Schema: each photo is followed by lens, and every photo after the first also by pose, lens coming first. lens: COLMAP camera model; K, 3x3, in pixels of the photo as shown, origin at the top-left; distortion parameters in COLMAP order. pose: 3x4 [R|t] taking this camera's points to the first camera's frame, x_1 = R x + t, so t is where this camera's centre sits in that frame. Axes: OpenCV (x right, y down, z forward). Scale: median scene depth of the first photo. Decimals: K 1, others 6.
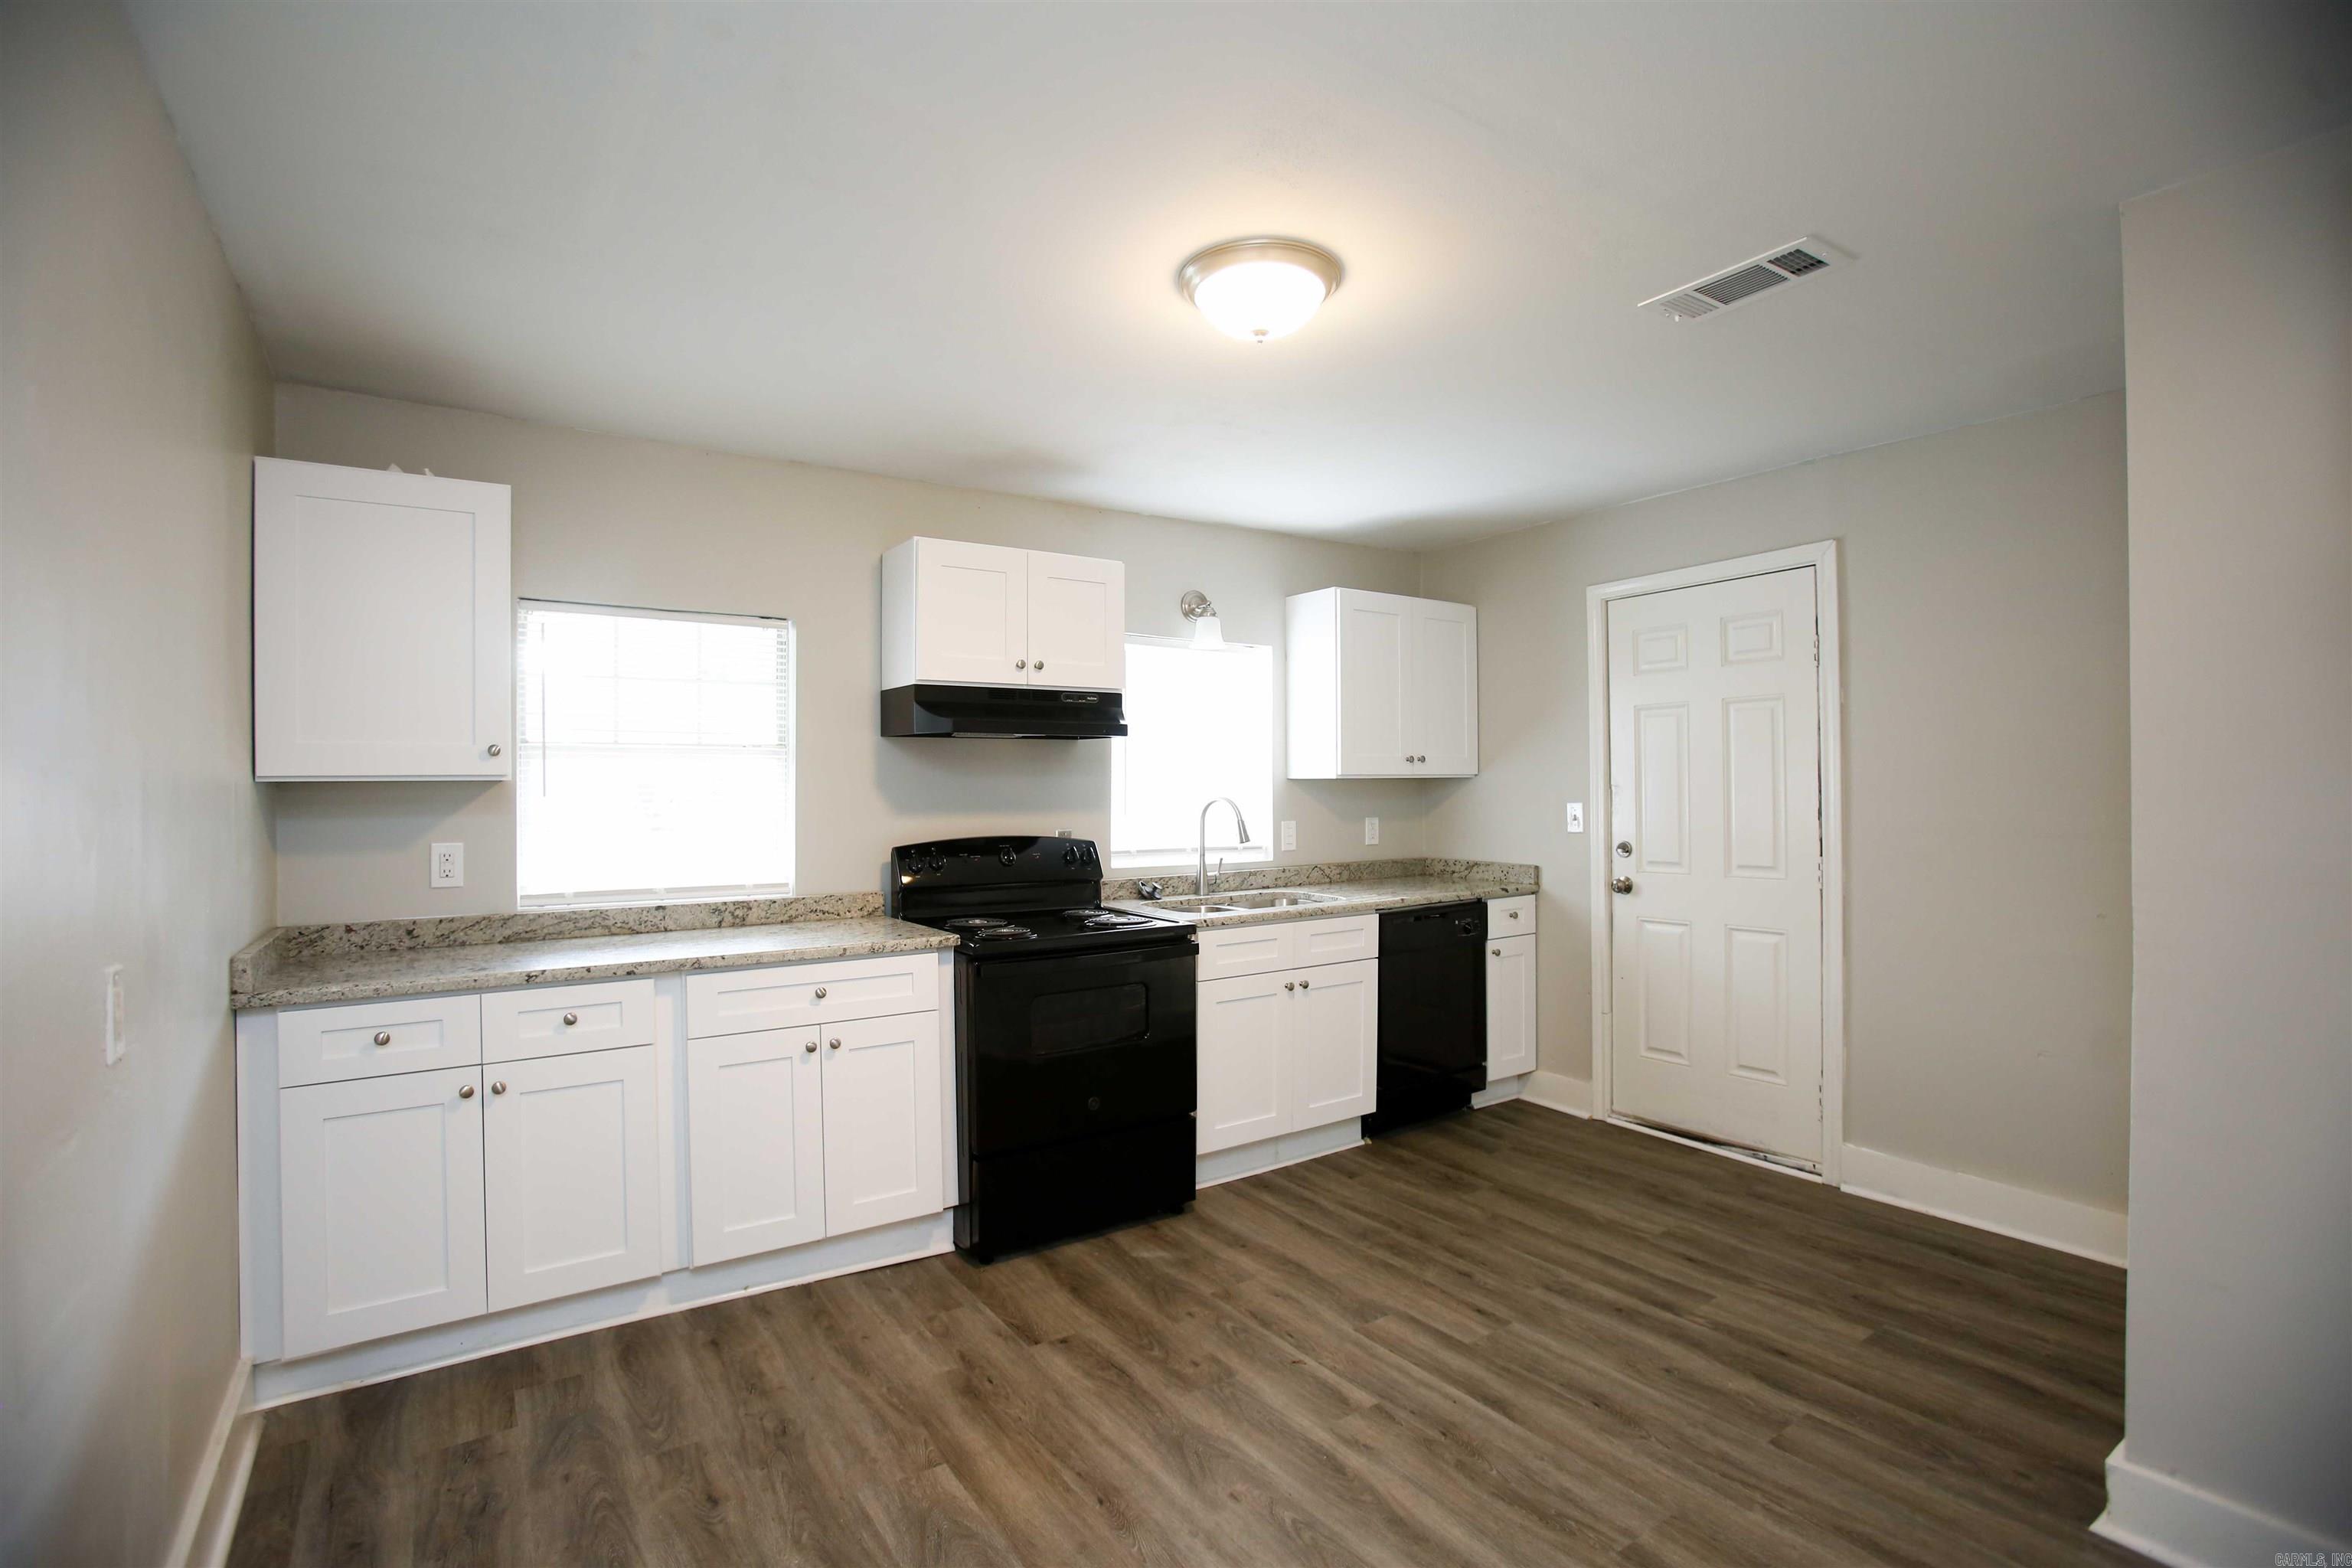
lens RADIAL K [[1084.4, 0, 1170.5], [0, 1084.4, 780.7], [0, 0, 1]] dist [-0.021887, 0.006743]
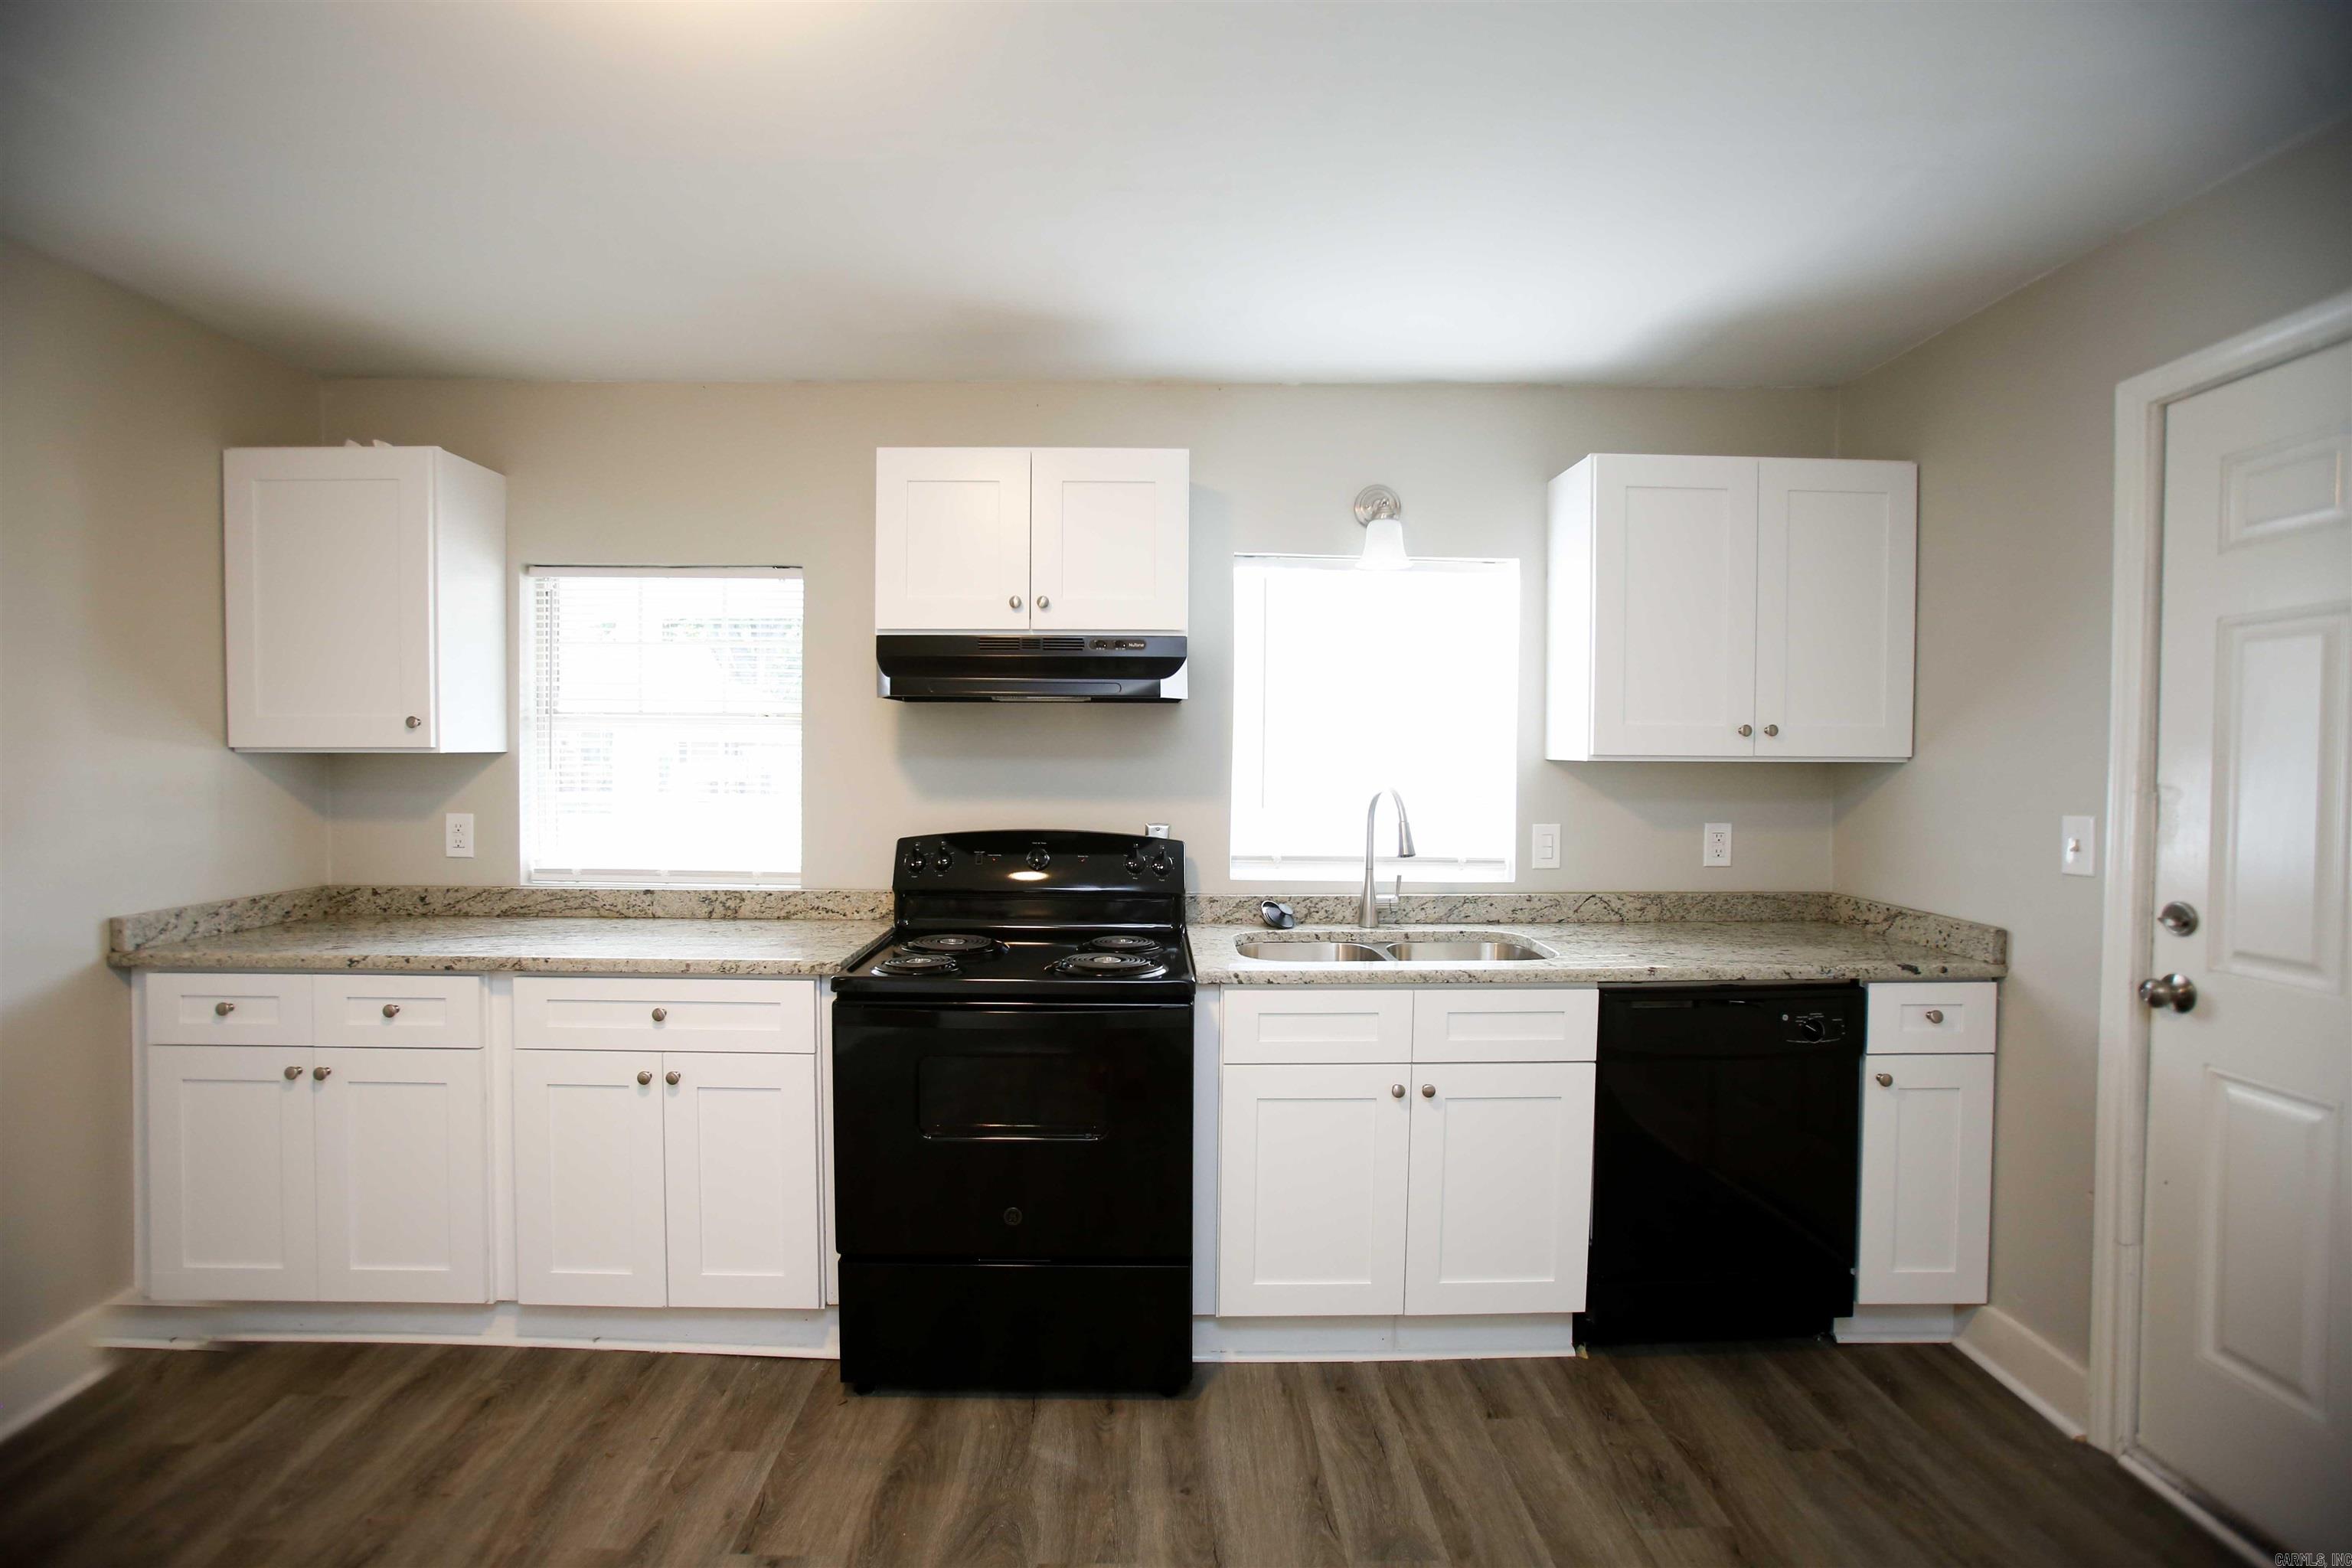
lens RADIAL K [[1084.4, 0, 1157.4], [0, 1084.4, 786.2], [0, 0, 1]] dist [-0.021887, 0.006743]
pose [[0.836124, 0.028417, -0.547805, 0.347292], [-0.010547, 0.999305, 0.035740, -0.008808], [0.548440, -0.024106, 0.835843, 0.413944]]
